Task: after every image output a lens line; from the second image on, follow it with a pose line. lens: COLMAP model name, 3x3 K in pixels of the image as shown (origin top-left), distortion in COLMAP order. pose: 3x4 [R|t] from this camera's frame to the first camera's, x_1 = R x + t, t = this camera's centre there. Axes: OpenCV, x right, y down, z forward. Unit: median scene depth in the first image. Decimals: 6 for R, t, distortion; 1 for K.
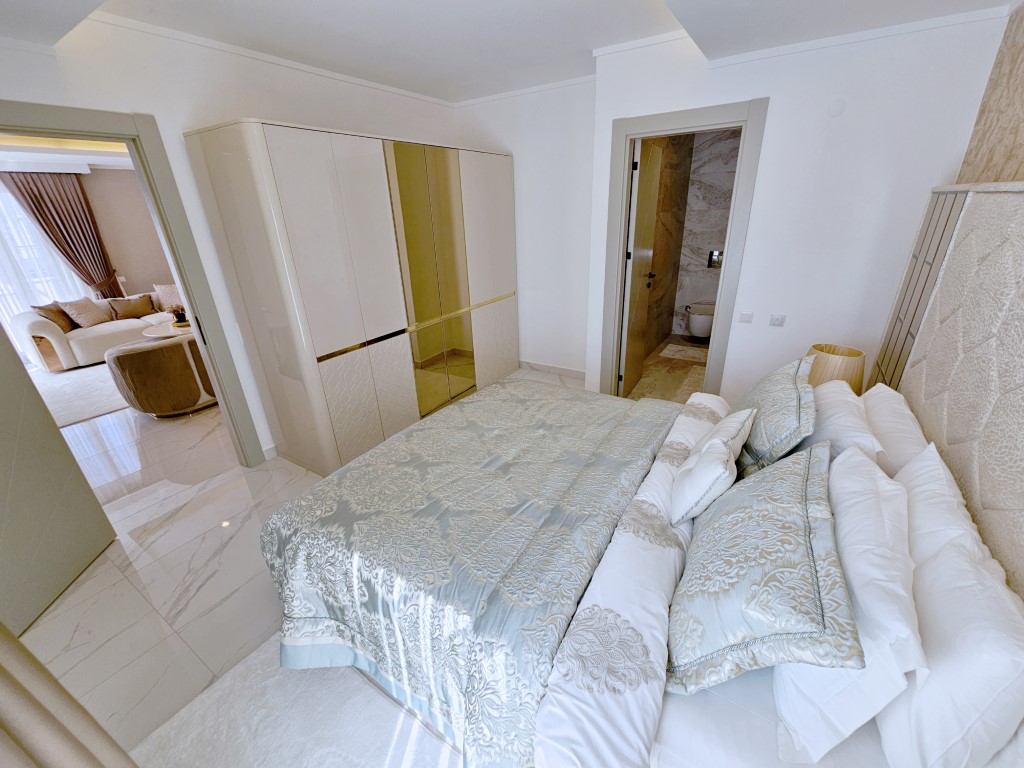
lens RADIAL K [[417.2, 0, 508.8], [0, 417.2, 389.5], [0, 0, 1]] dist [0.001029, -0.001097]
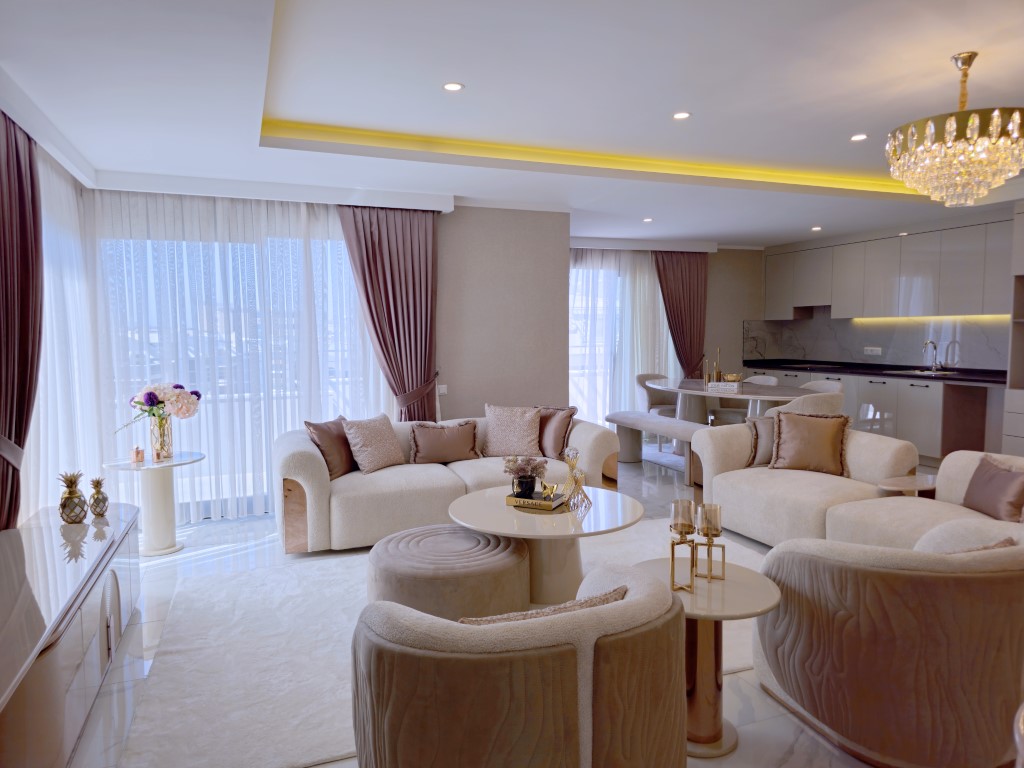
lens RADIAL K [[673.1, 0, 501.6], [0, 673.1, 379.9], [0, 0, 1]] dist [0.047510, -0.039101]
pose [[0.805059, 0.076661, -0.588221, -0.371757], [-0.256859, 0.938881, -0.229185, -0.100226], [0.534700, 0.335597, 0.775545, 0.378987]]
